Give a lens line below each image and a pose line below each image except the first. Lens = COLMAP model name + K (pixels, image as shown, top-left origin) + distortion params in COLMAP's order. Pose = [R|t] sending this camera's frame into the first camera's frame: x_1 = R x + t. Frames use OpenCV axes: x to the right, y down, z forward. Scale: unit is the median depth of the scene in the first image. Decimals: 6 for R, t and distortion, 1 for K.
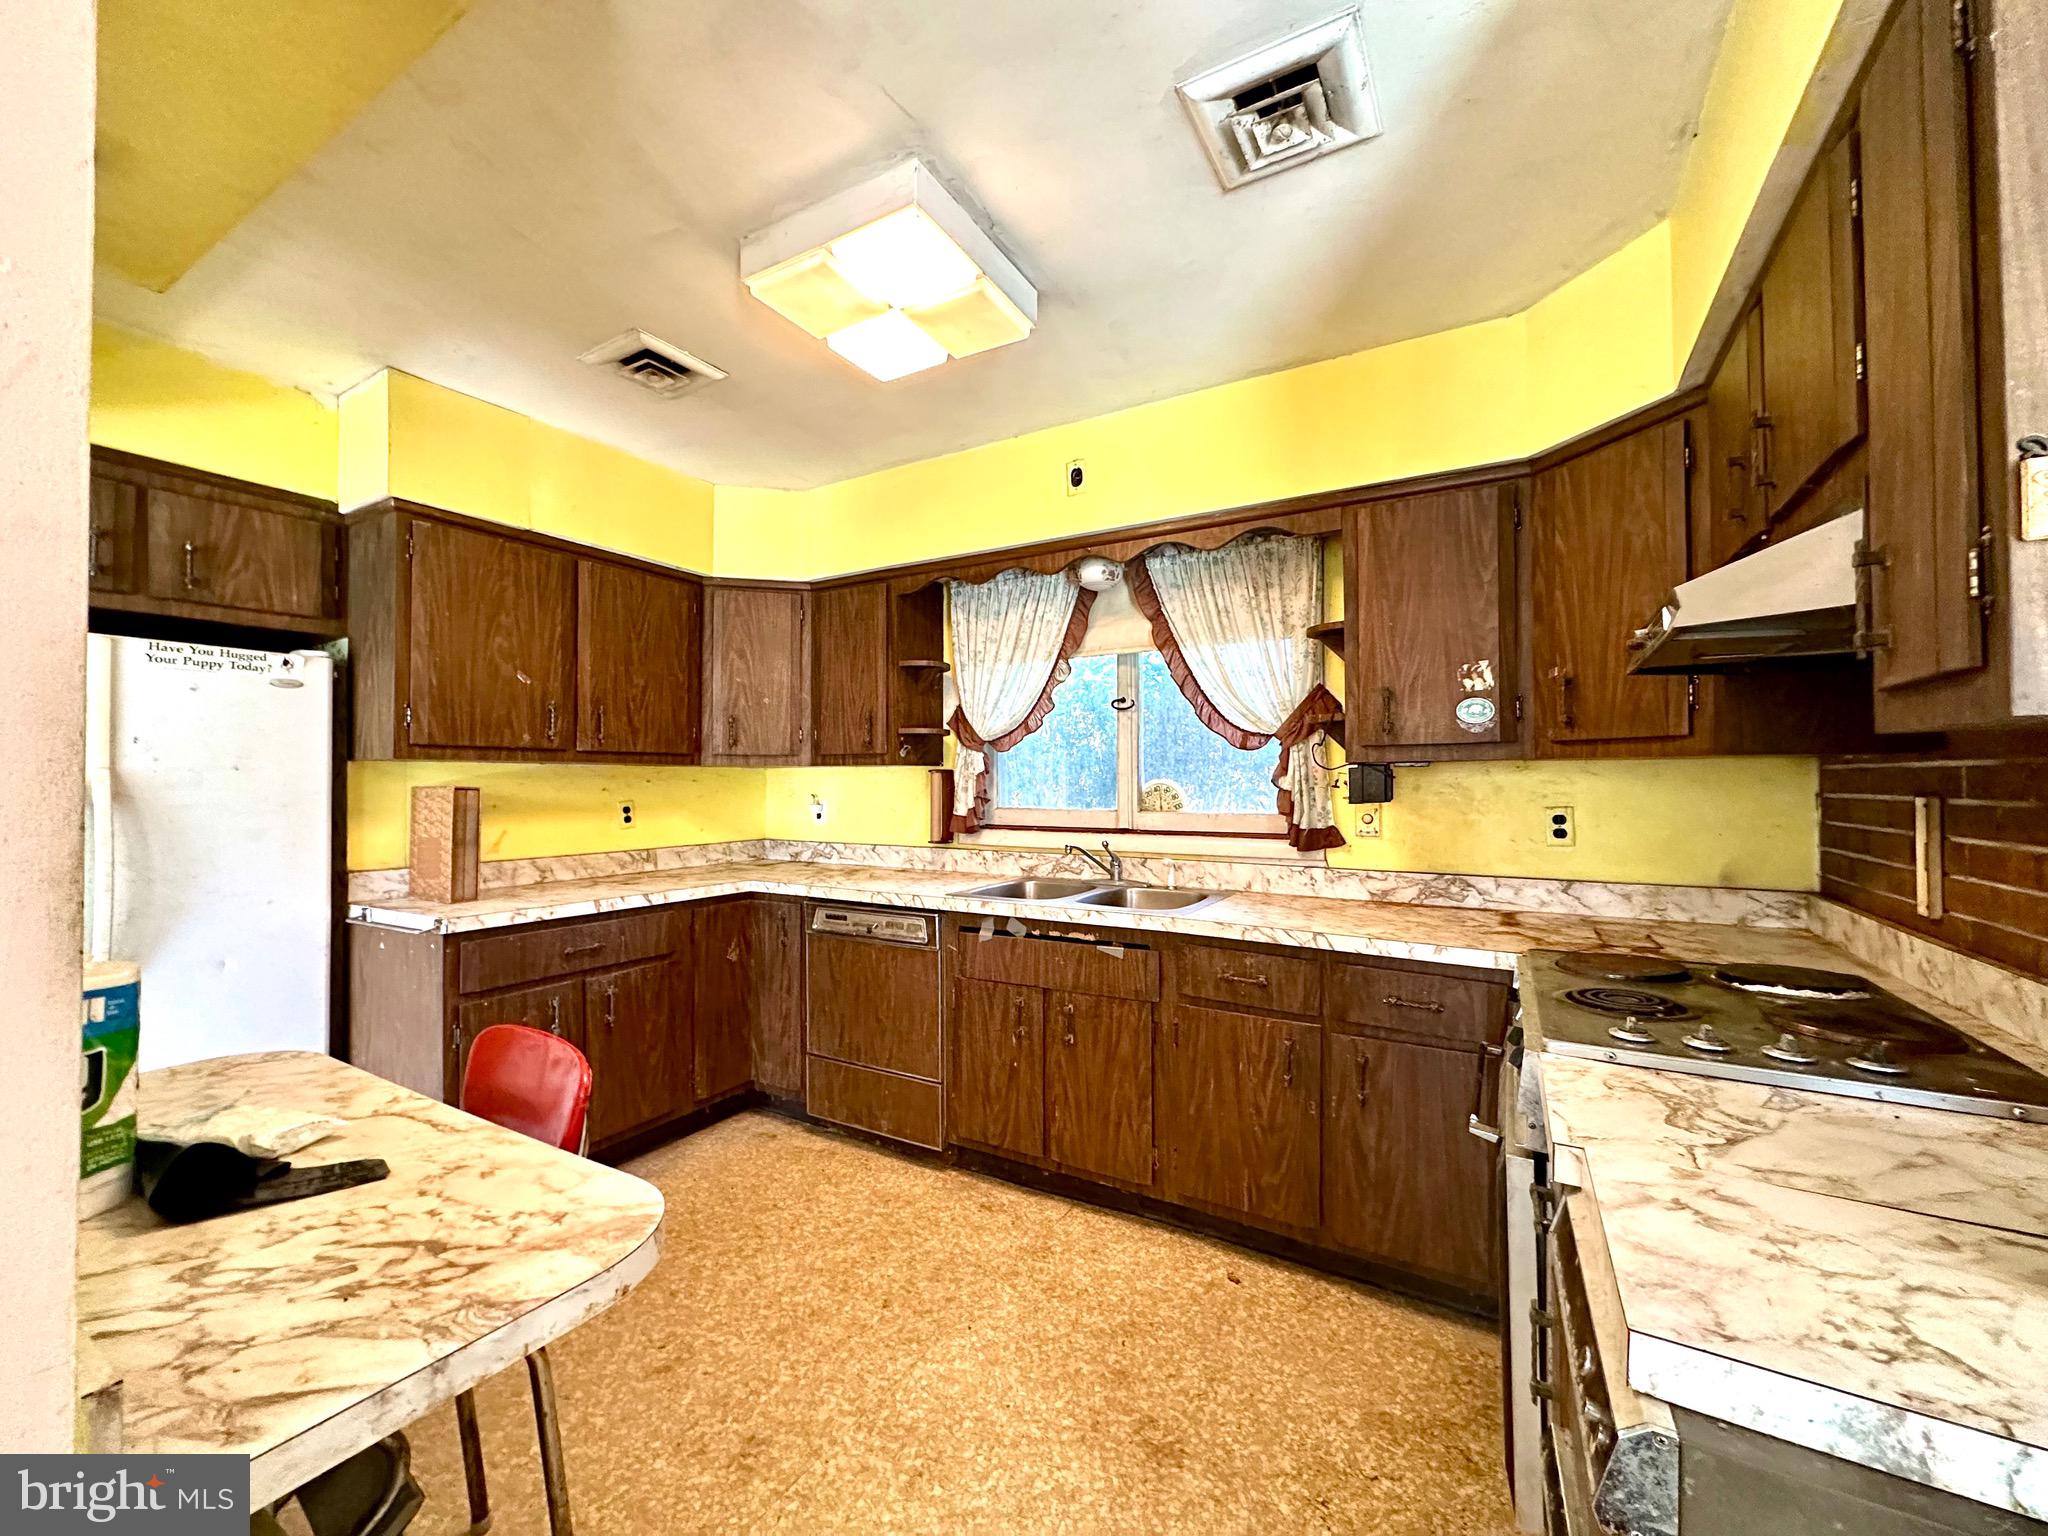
lens RADIAL K [[814.3, 0, 1016.6], [0, 814.3, 772.2], [0, 0, 1]] dist [0.000785, 0.000047]
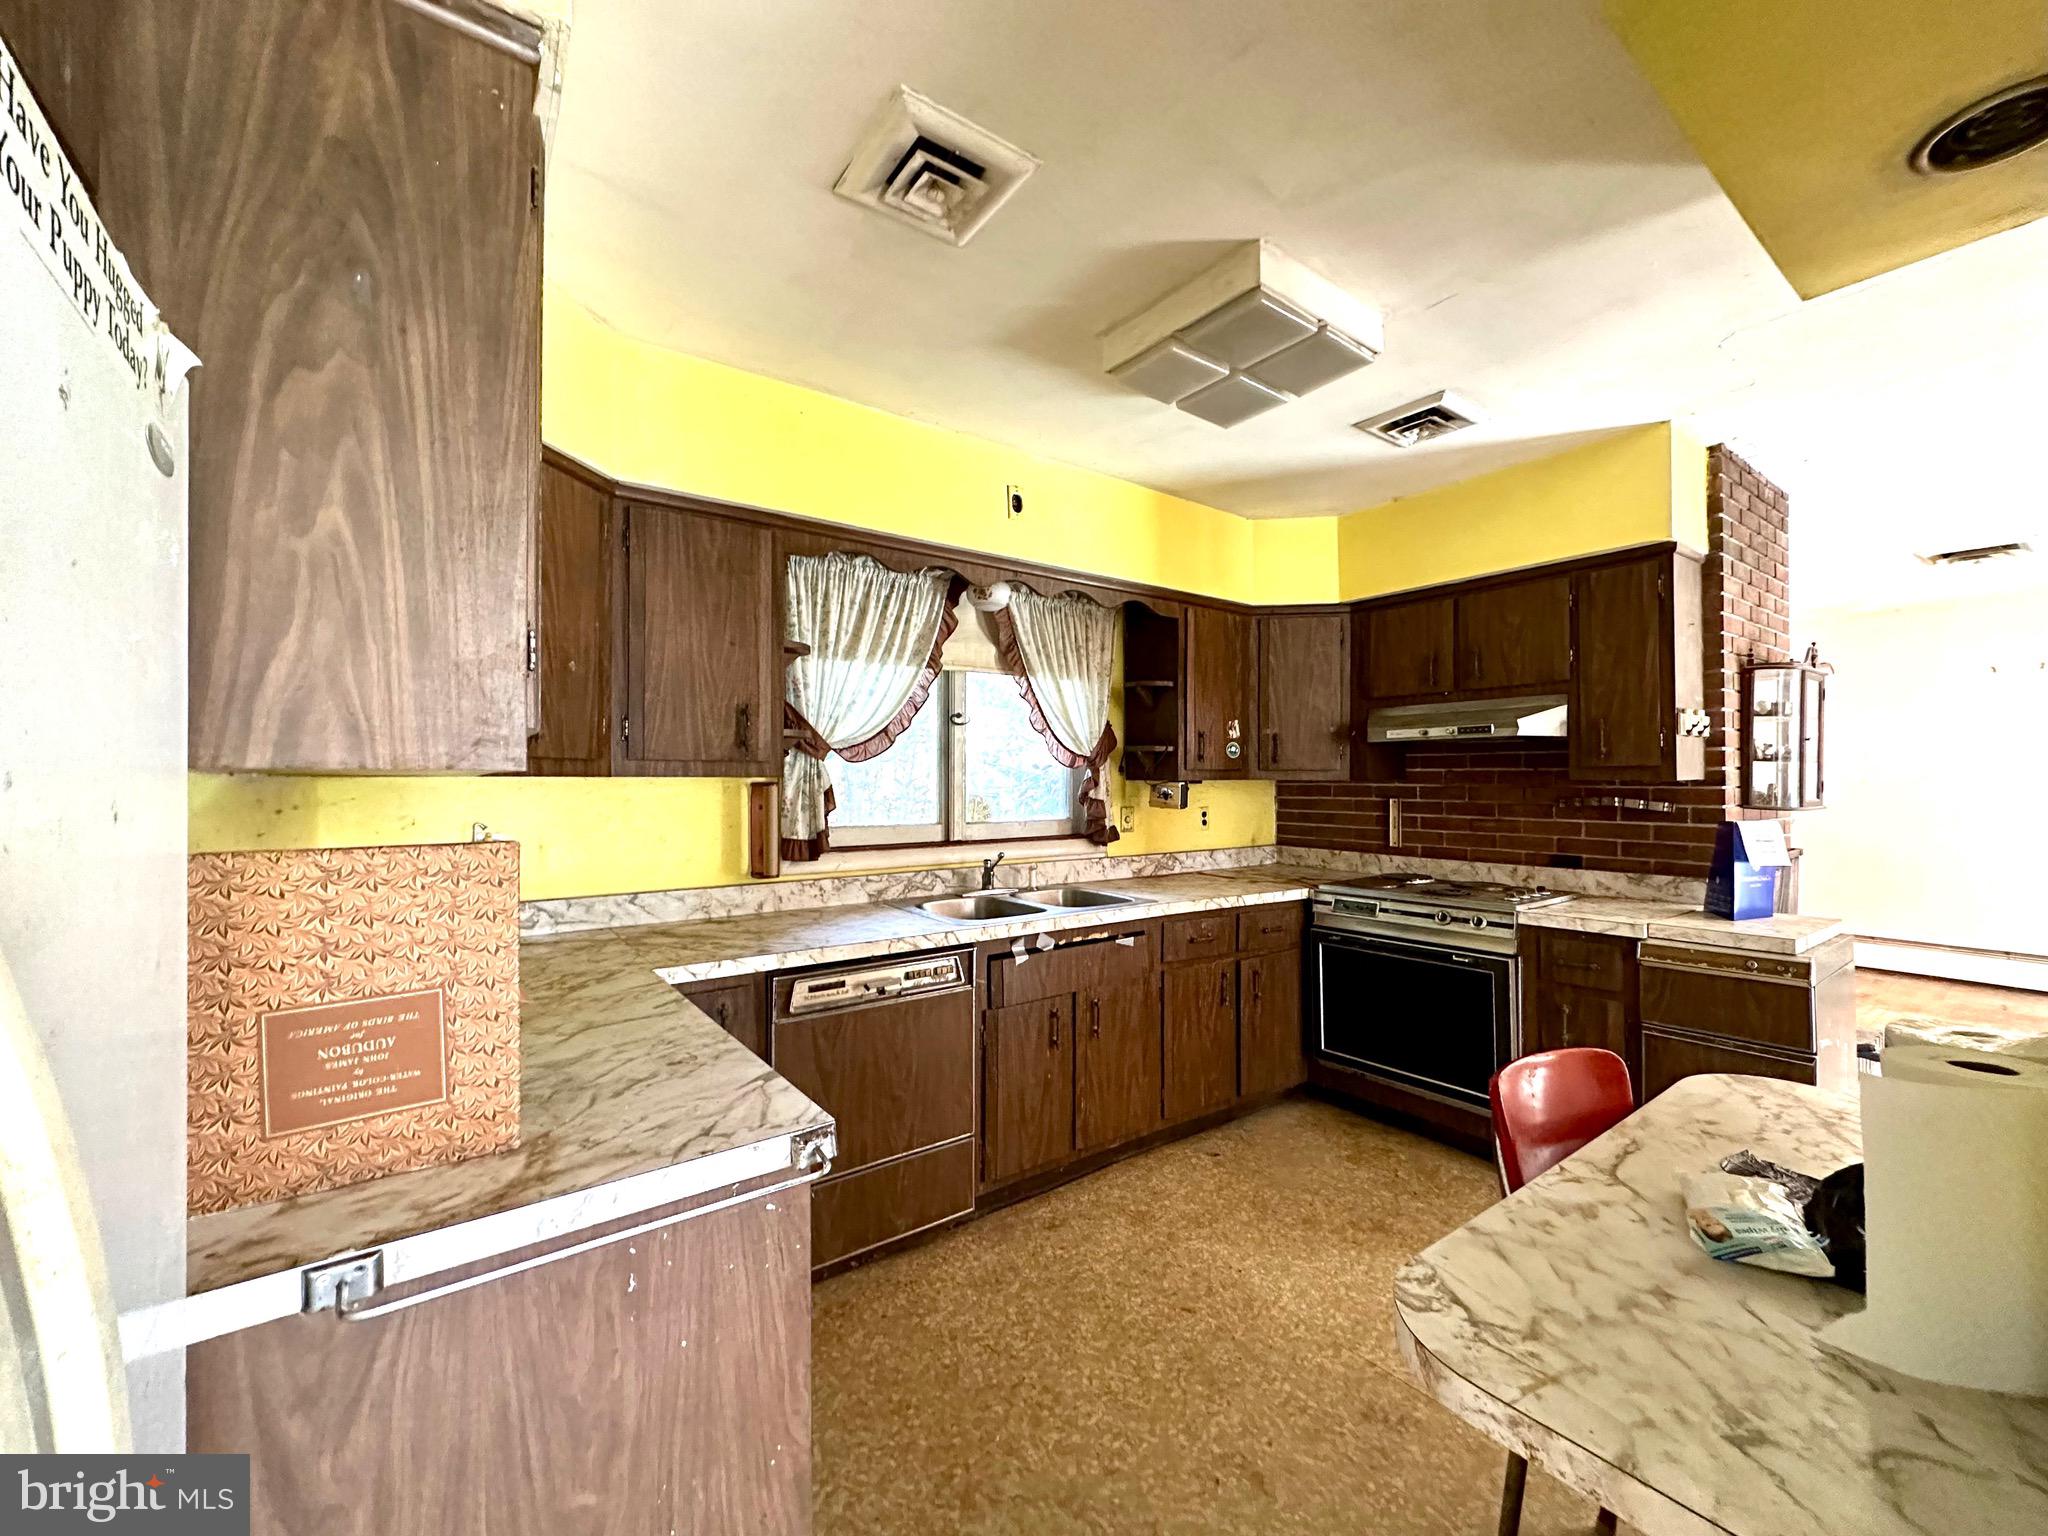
lens RADIAL K [[814.3, 0, 1024.4], [0, 814.3, 772.5], [0, 0, 1]] dist [0.000785, 0.000047]
pose [[0.392033, 0.007863, 0.919918, -0.963992], [-0.009824, 0.999942, -0.004360, -0.015906], [-0.919899, -0.007328, 0.392087, 0.640478]]
